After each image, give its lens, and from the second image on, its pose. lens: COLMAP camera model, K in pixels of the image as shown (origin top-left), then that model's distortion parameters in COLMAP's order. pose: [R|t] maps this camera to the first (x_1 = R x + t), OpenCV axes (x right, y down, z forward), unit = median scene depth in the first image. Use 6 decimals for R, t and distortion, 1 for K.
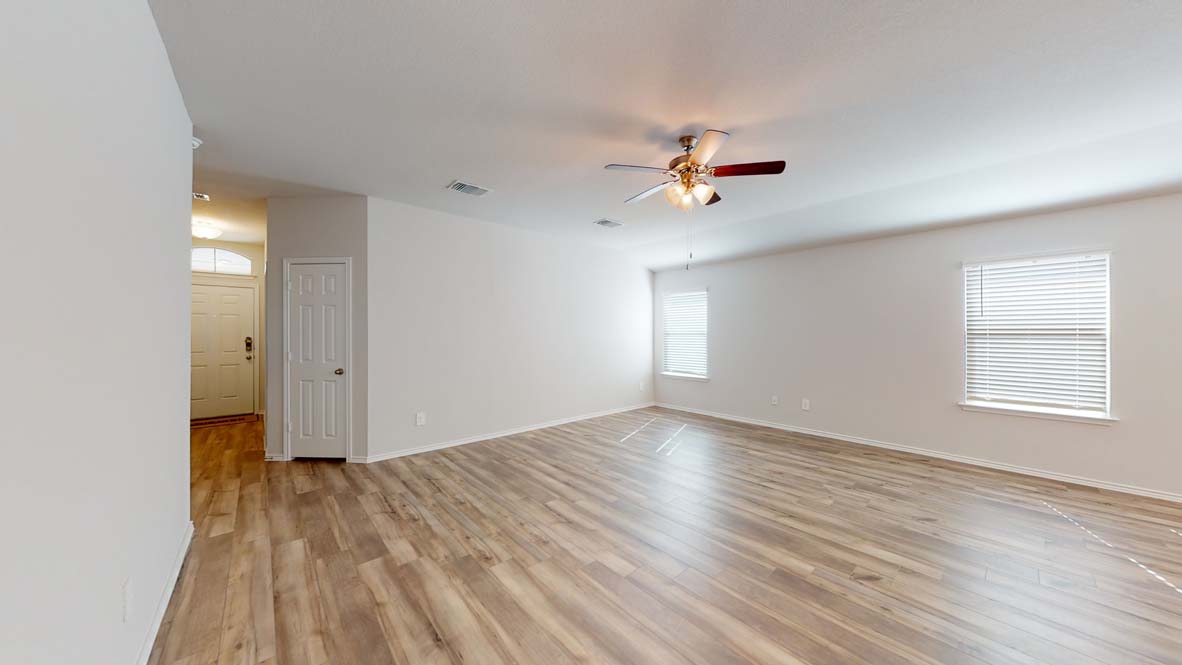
lens RADIAL K [[380.4, 0, 598.5], [0, 380.4, 334.9], [0, 0, 1]] dist [0.007124, 0.000004]
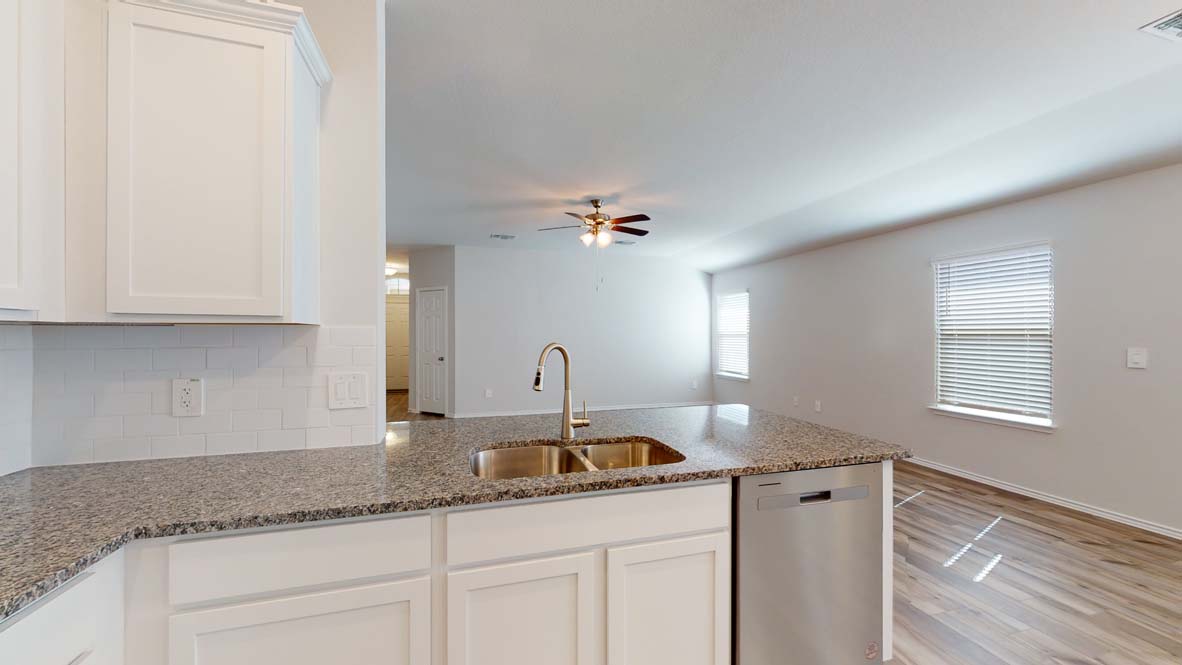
lens RADIAL K [[432.0, 0, 589.0], [0, 432.0, 334.7], [0, 0, 1]] dist [0.013236, 0.000165]
pose [[0.903746, -0.000563, -0.428068, 0.637627], [-0.000579, 0.999997, -0.002539, 0.001025], [0.428068, 0.002543, 0.903743, -0.352220]]
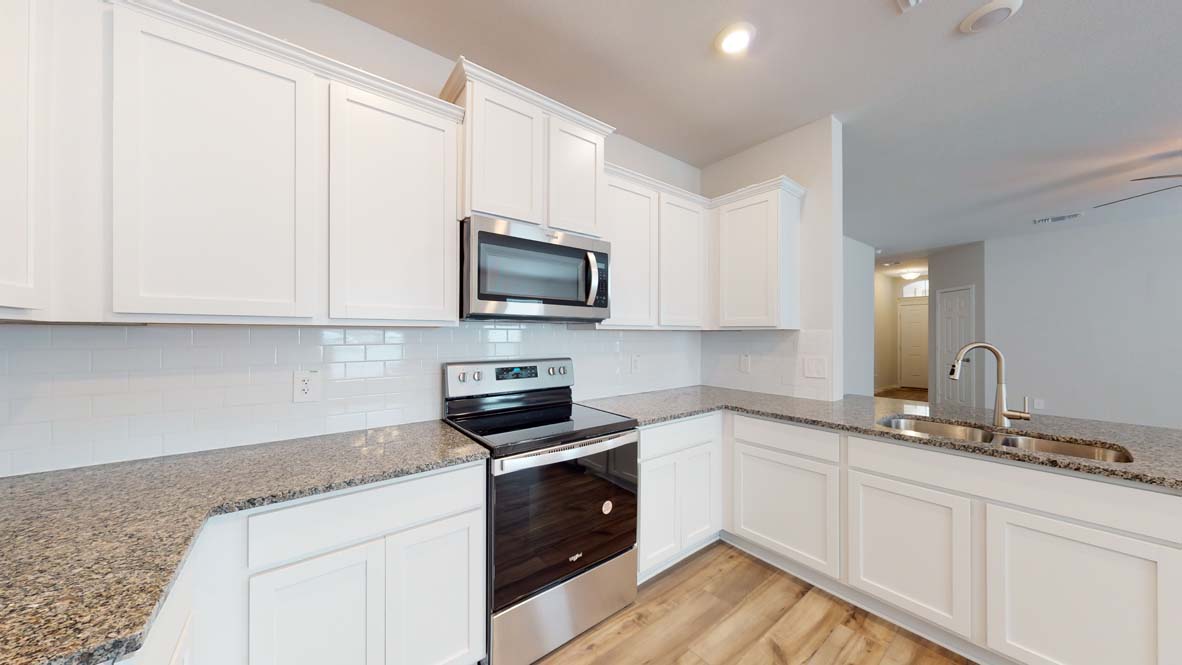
lens RADIAL K [[380.4, 0, 598.5], [0, 380.4, 334.9], [0, 0, 1]] dist [0.007124, 0.000004]
pose [[-0.033345, -0.000535, -0.999444, 0.895930], [-0.002778, 0.999996, -0.000442, 0.001214], [0.999440, 0.002762, -0.033346, -0.413247]]
